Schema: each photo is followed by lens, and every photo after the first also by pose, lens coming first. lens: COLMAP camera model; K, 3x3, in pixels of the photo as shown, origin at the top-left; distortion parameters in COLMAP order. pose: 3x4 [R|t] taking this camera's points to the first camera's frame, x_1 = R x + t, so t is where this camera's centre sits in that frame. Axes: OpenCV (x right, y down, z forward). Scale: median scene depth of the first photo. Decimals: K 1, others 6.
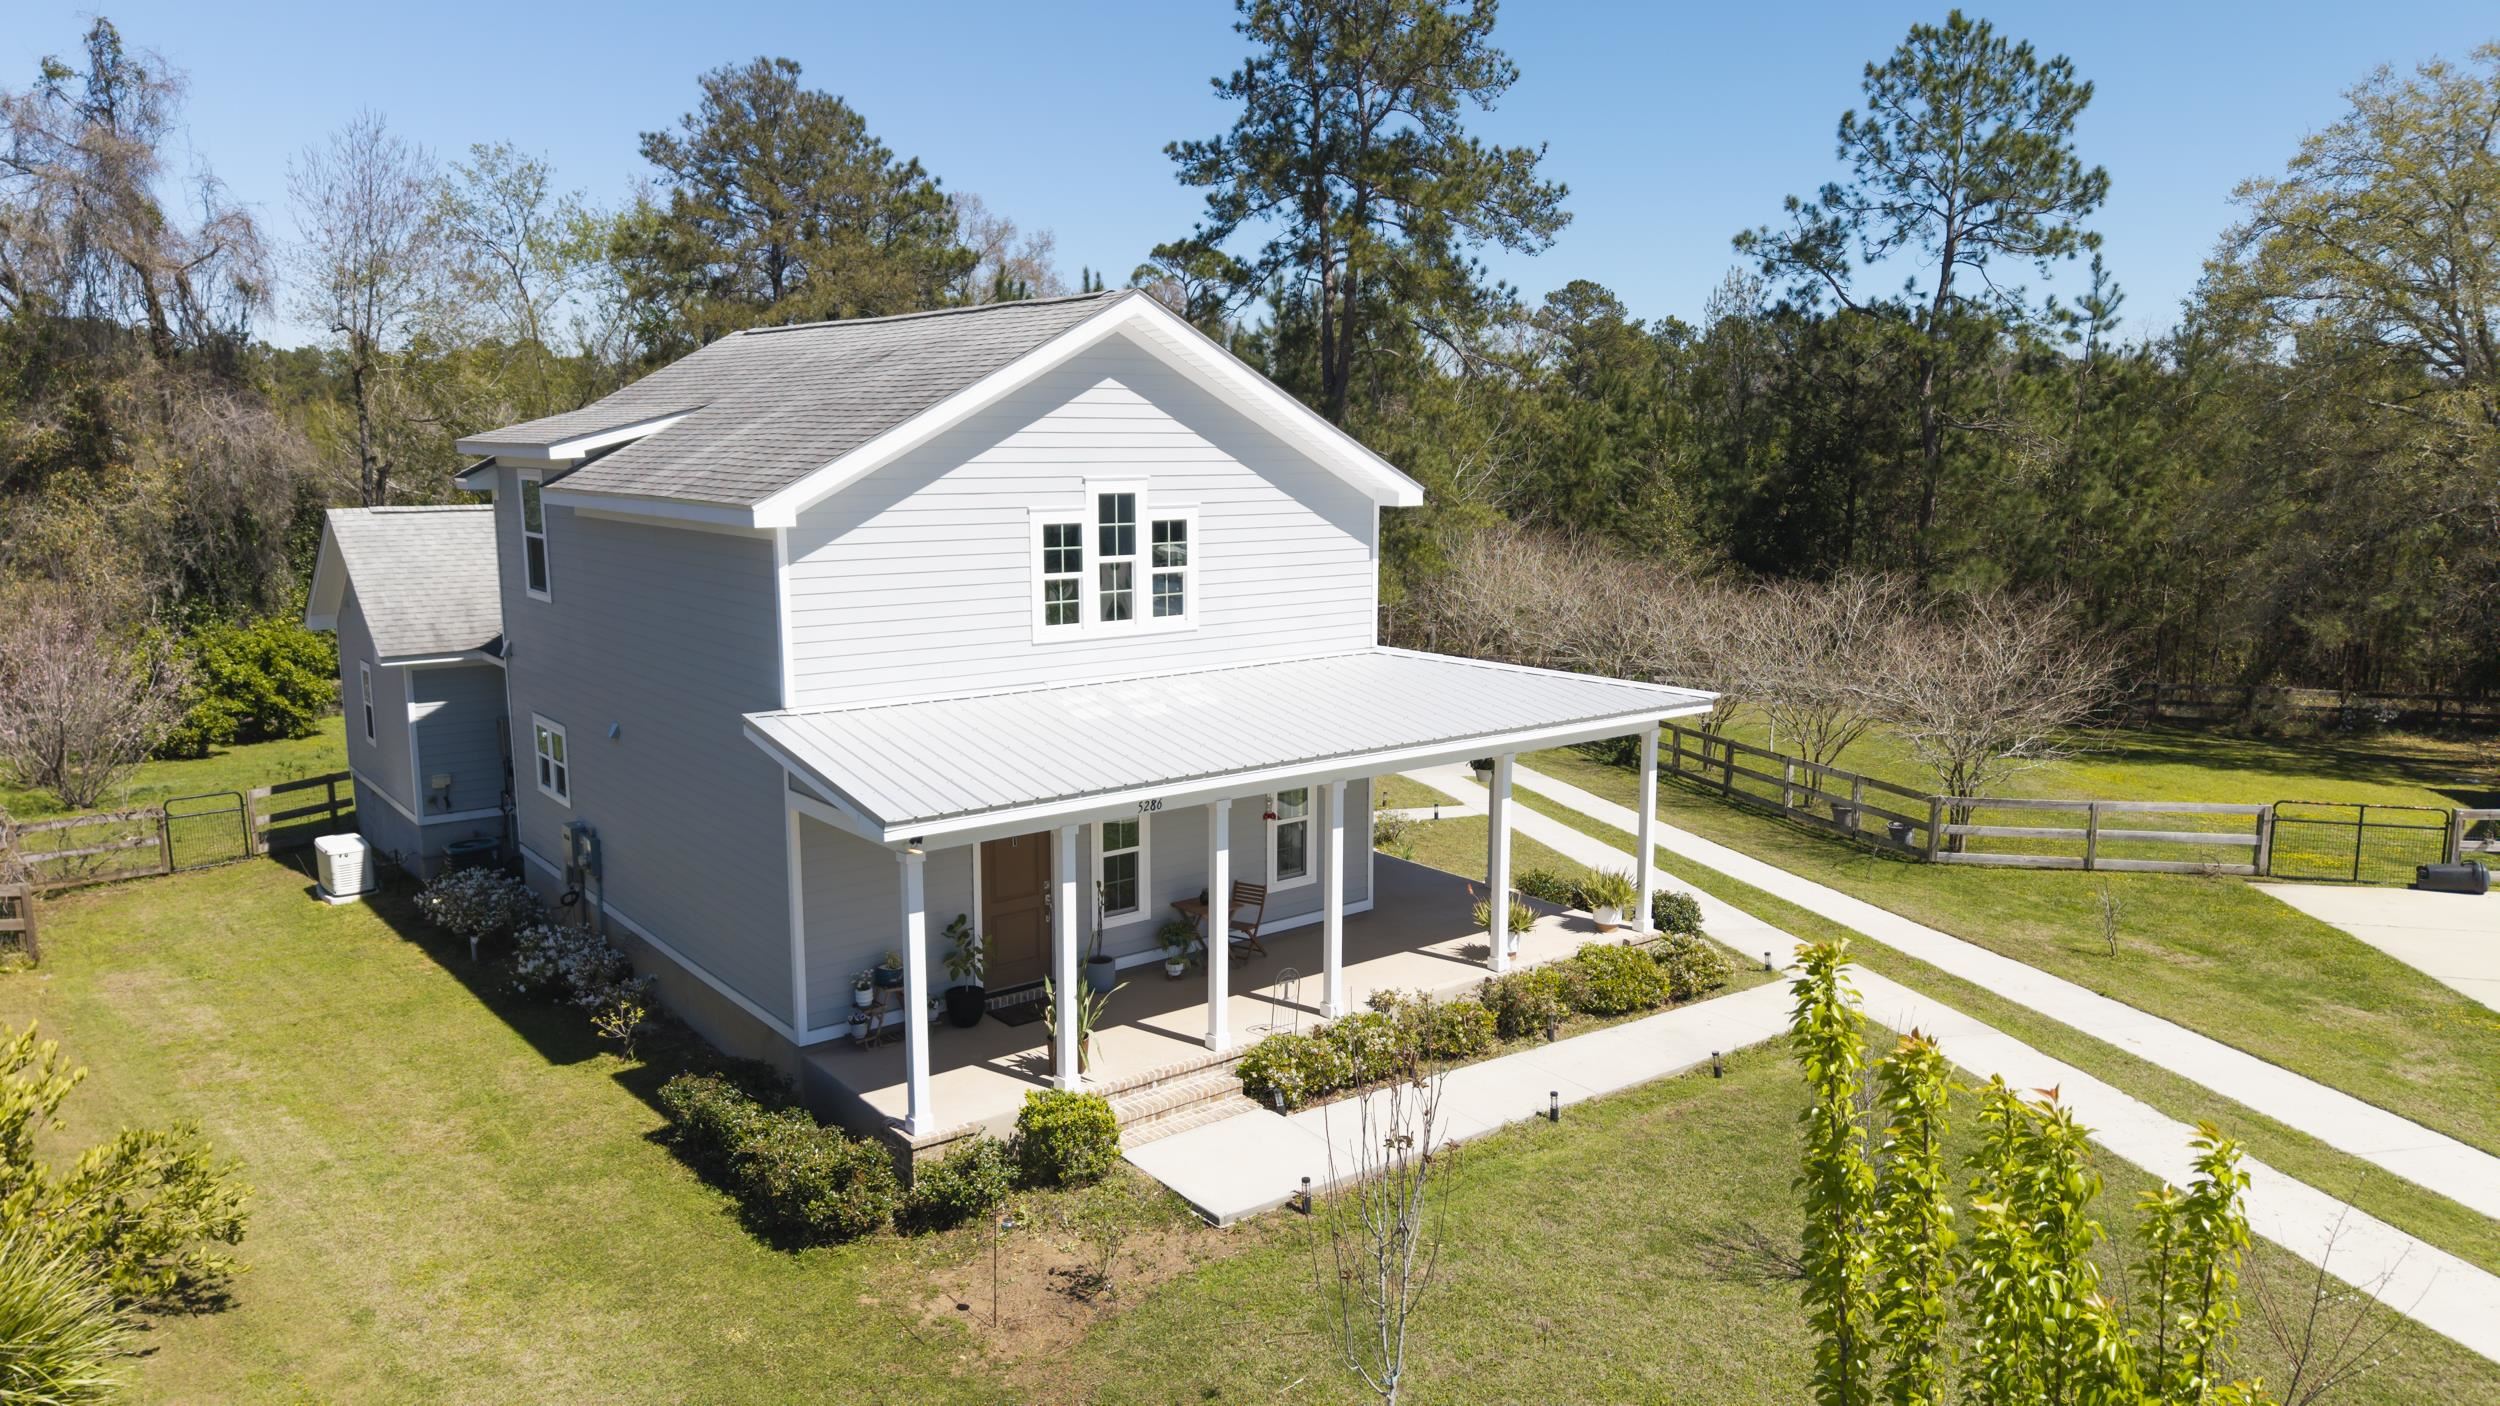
lens RADIAL K [[1701.1, 0, 1245.0], [0, 1701.1, 698.7], [0, 0, 1]] dist [0.006420, -0.003344]
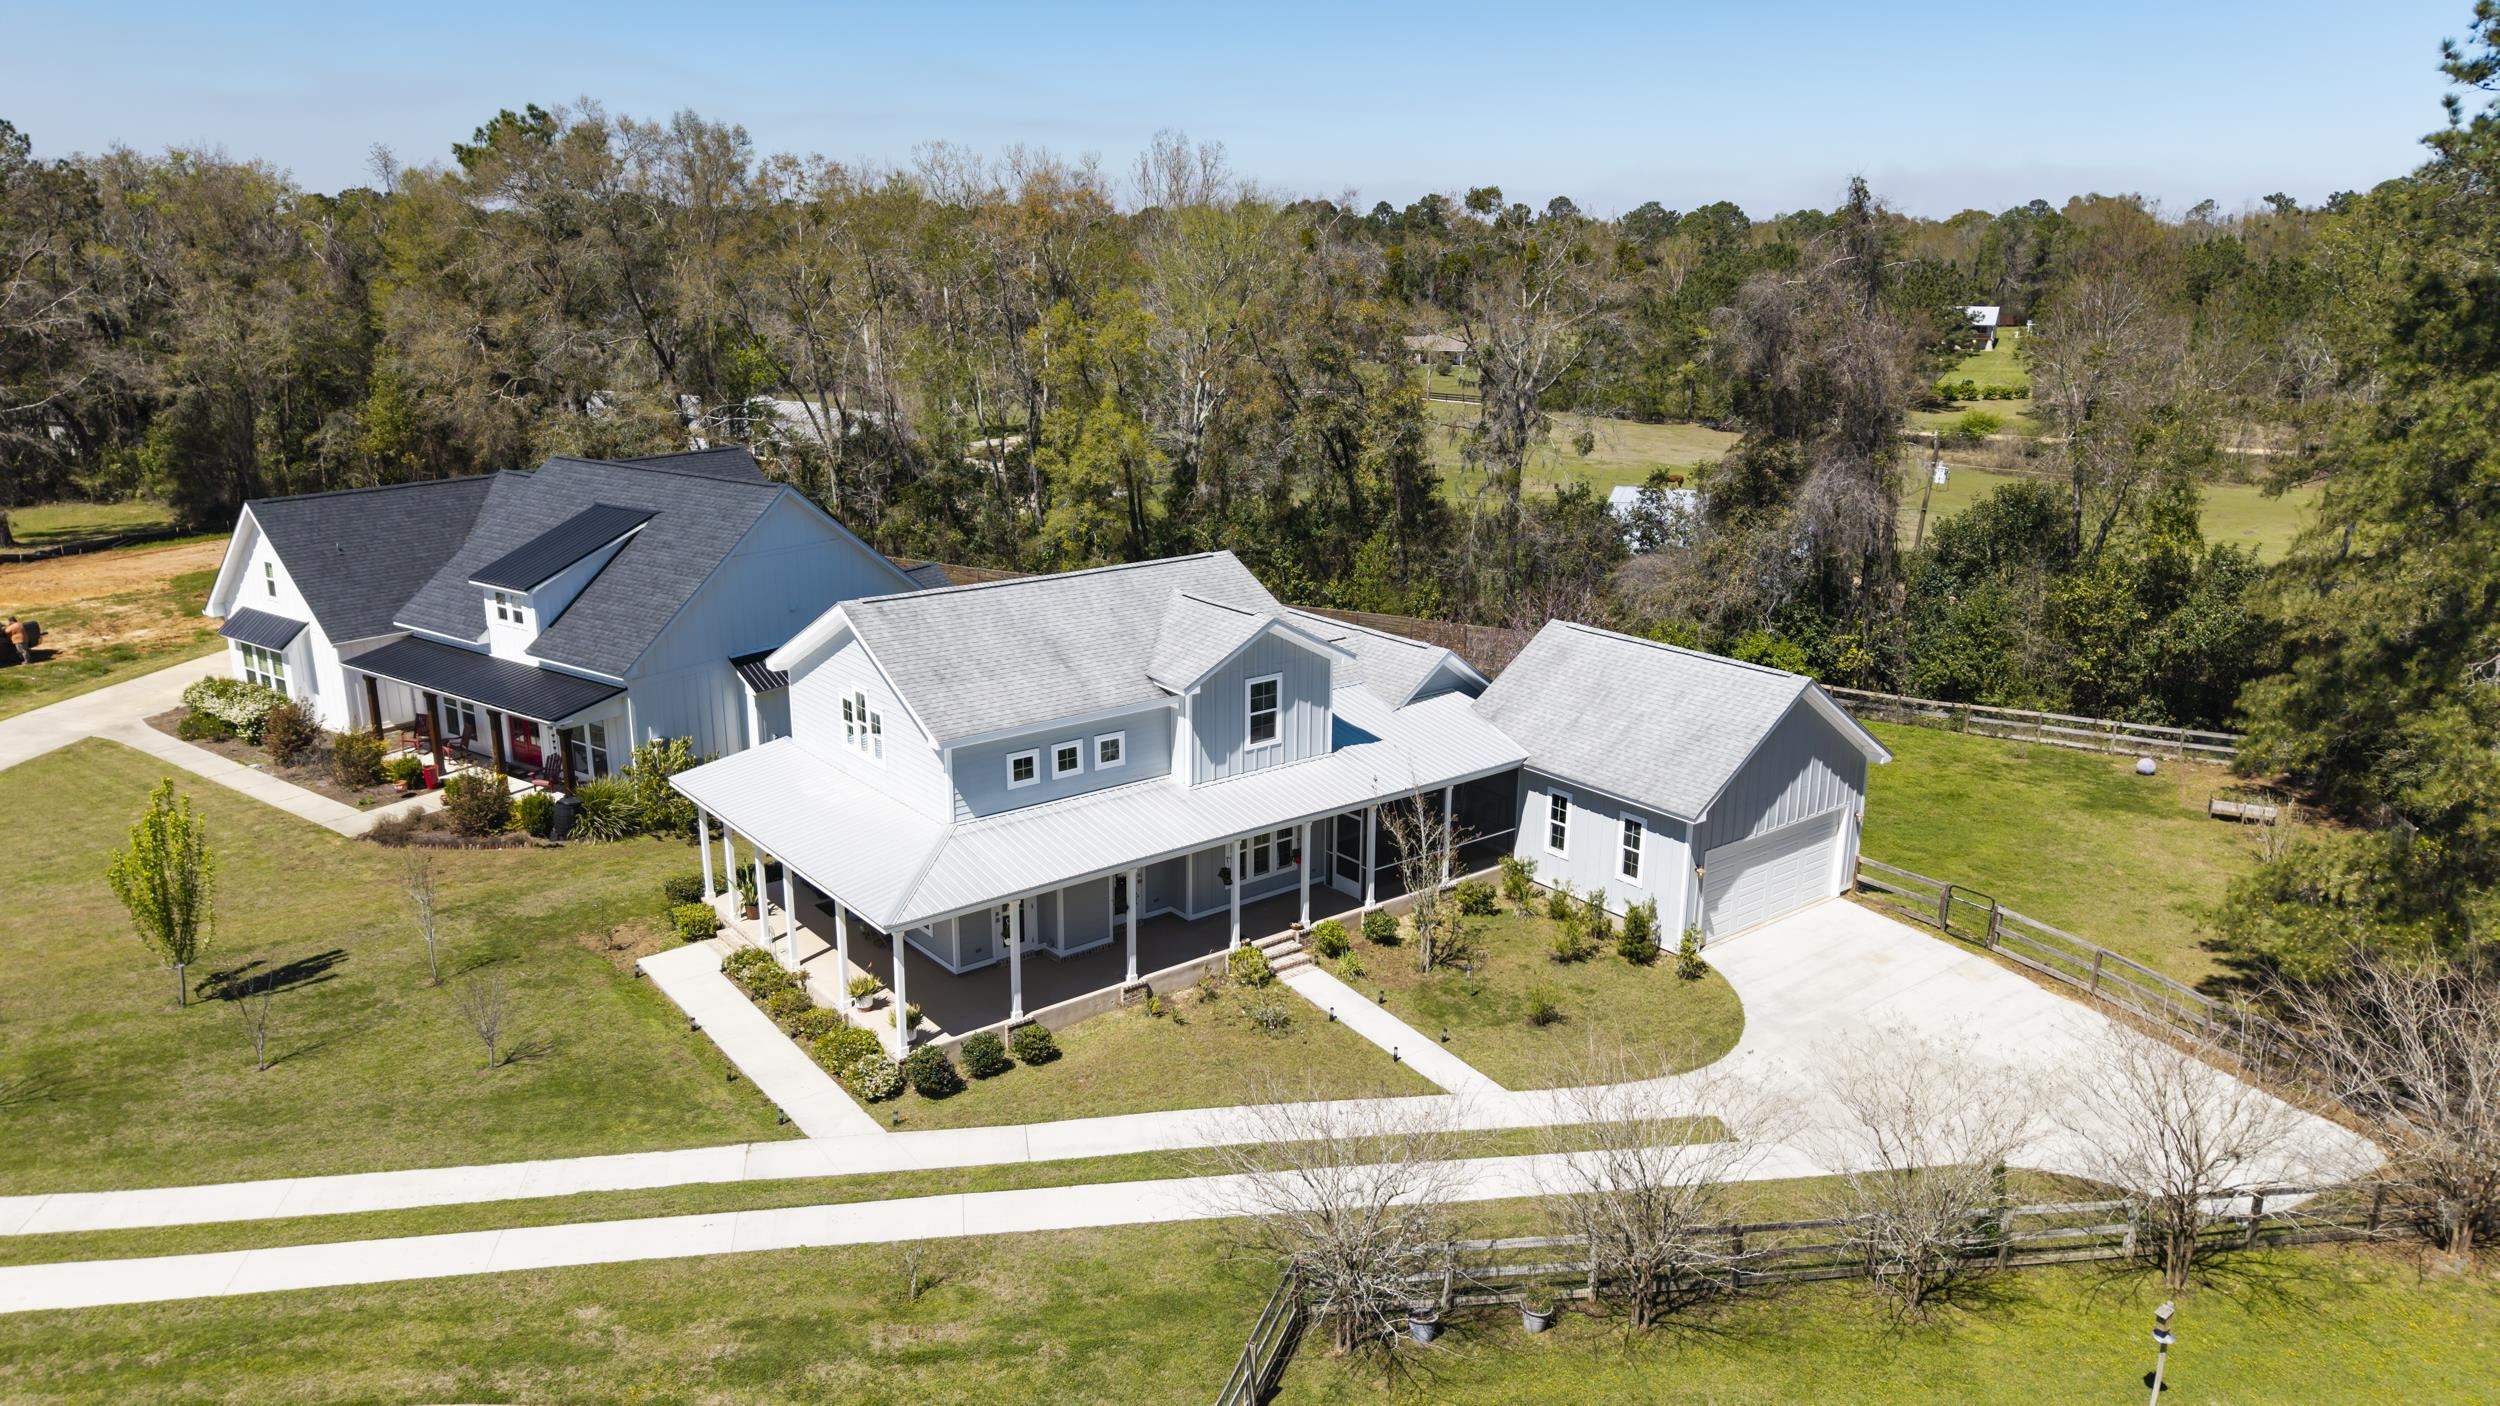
lens RADIAL K [[1701.1, 0, 1237.6], [0, 1701.1, 699.1], [0, 0, 1]] dist [0.006420, -0.003344]
pose [[-0.021384, 0.265411, -0.963898, 1.892259], [-0.170107, 0.949095, 0.265108, -0.734414], [0.985194, 0.169635, 0.024853, 1.394516]]
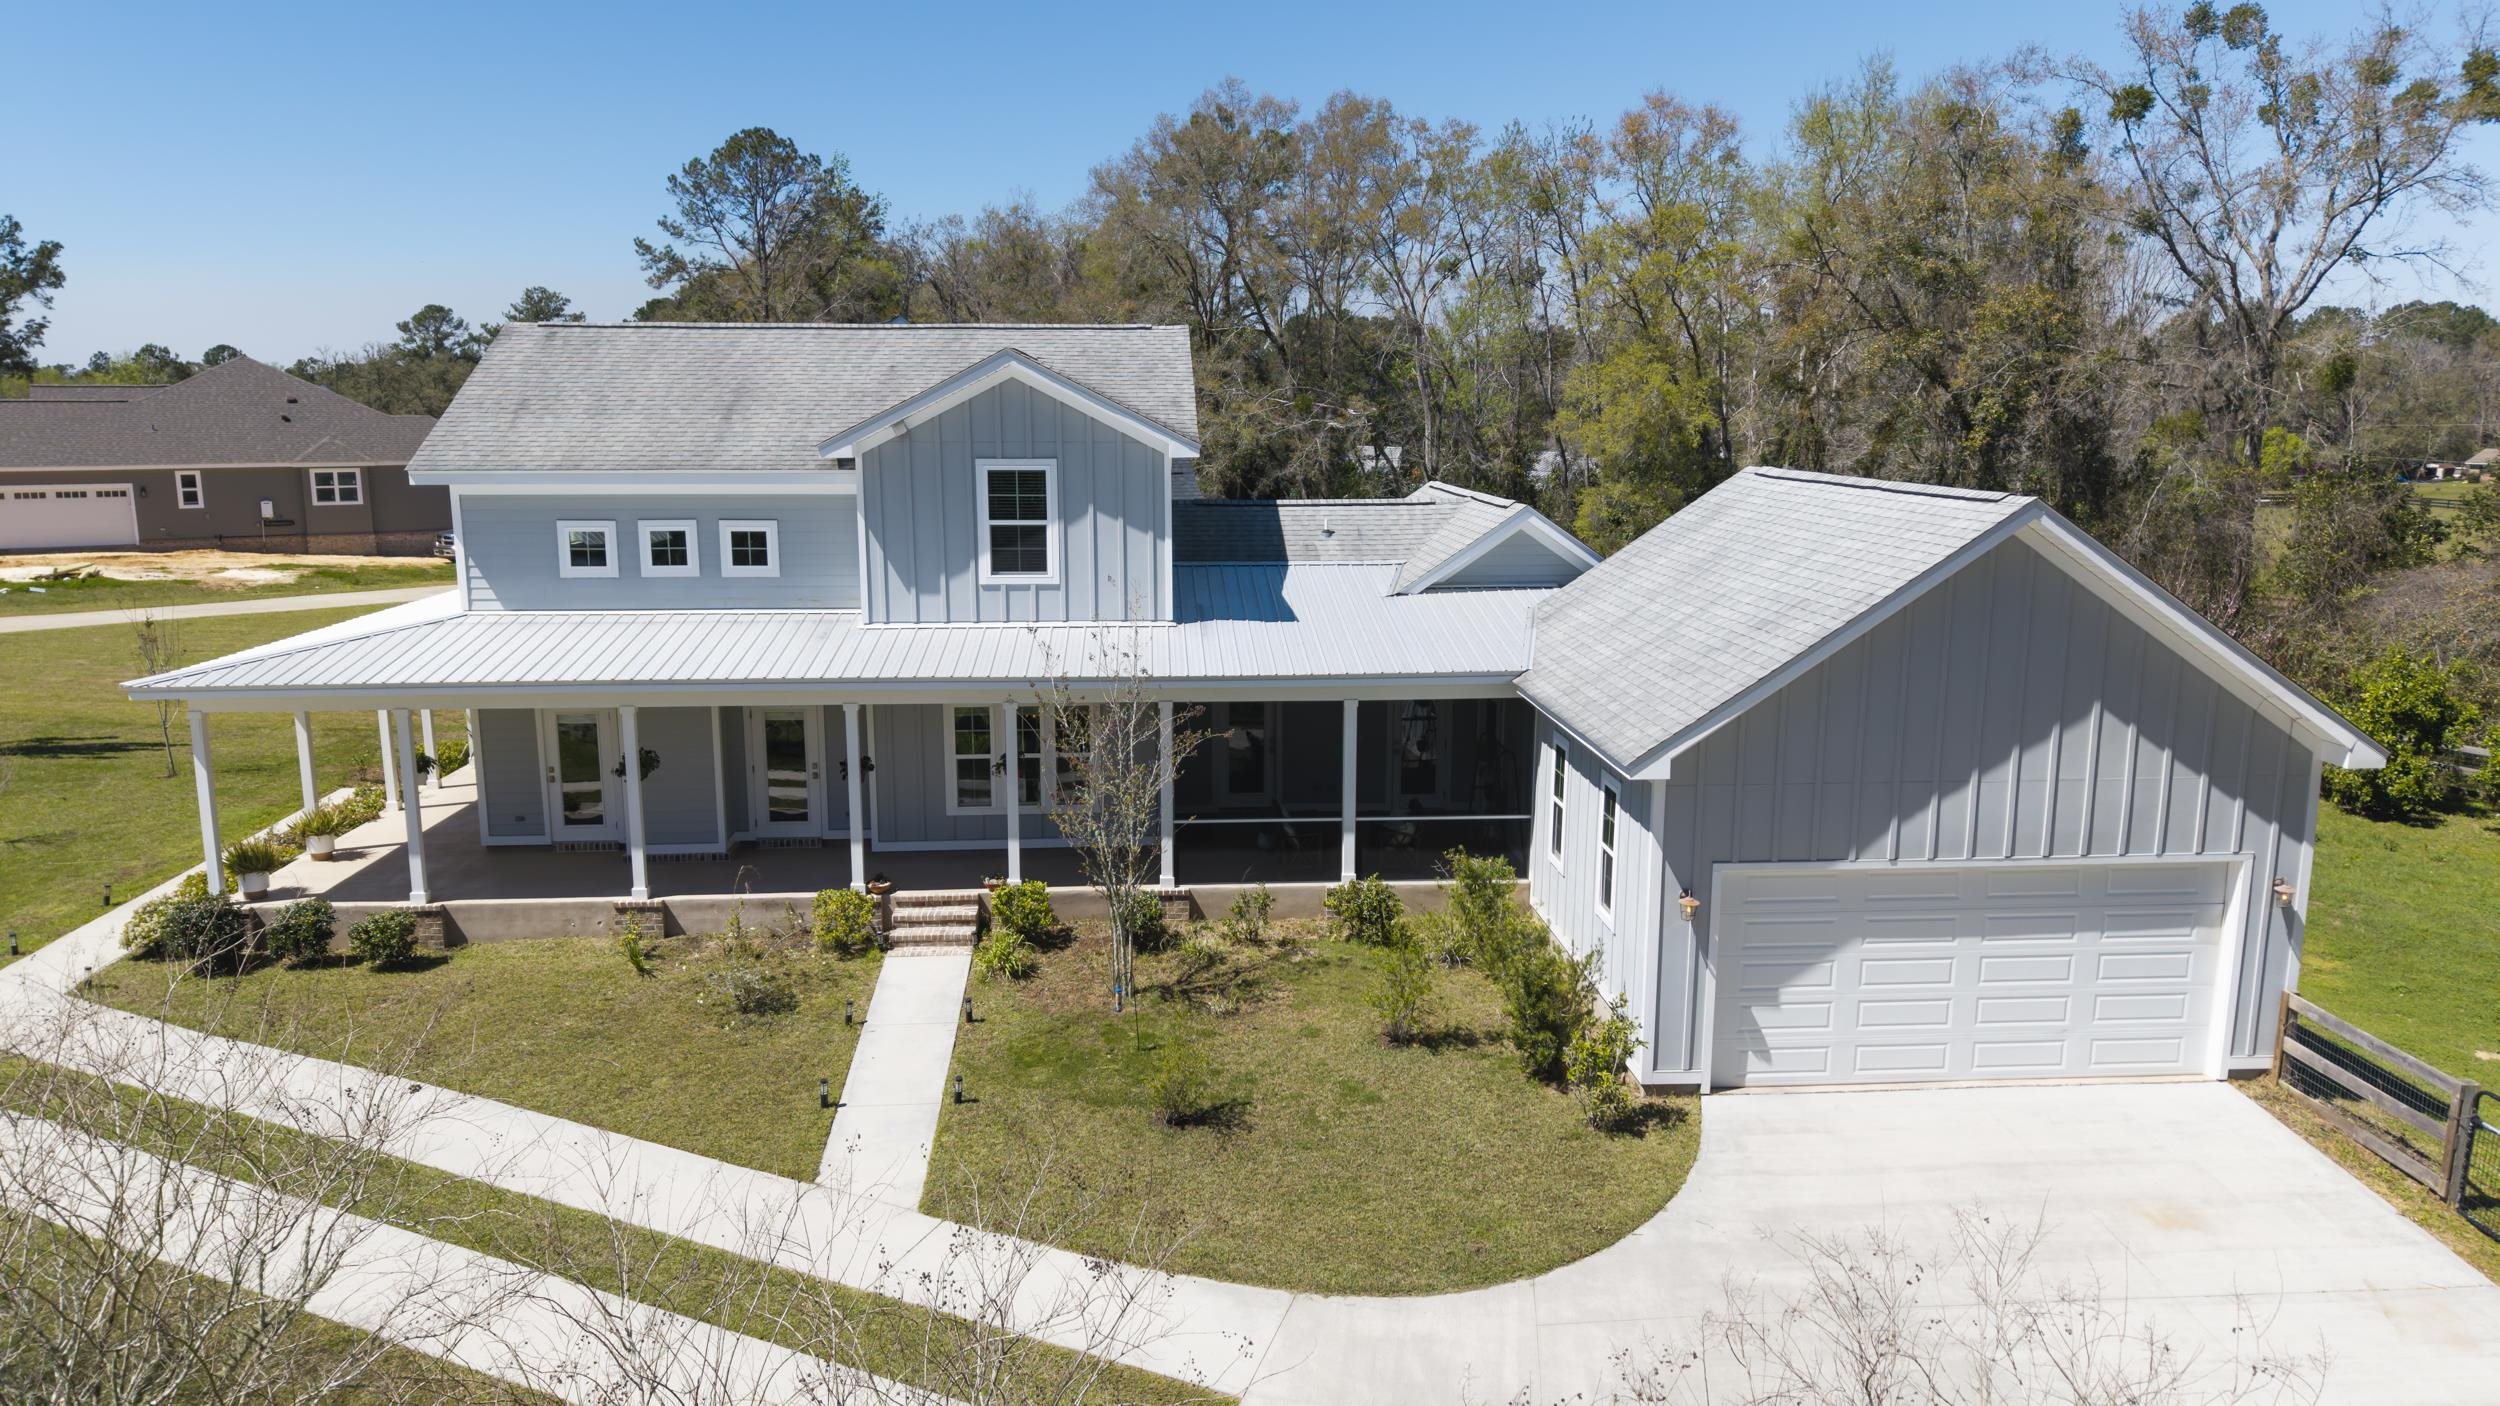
lens RADIAL K [[1701.1, 0, 1258.3], [0, 1701.1, 721.7], [0, 0, 1]] dist [0.006420, -0.003344]
pose [[-0.584082, 0.145911, -0.798472, 0.770713], [-0.134231, 0.952803, 0.272303, -0.387542], [0.800519, 0.266228, -0.536929, 2.344825]]
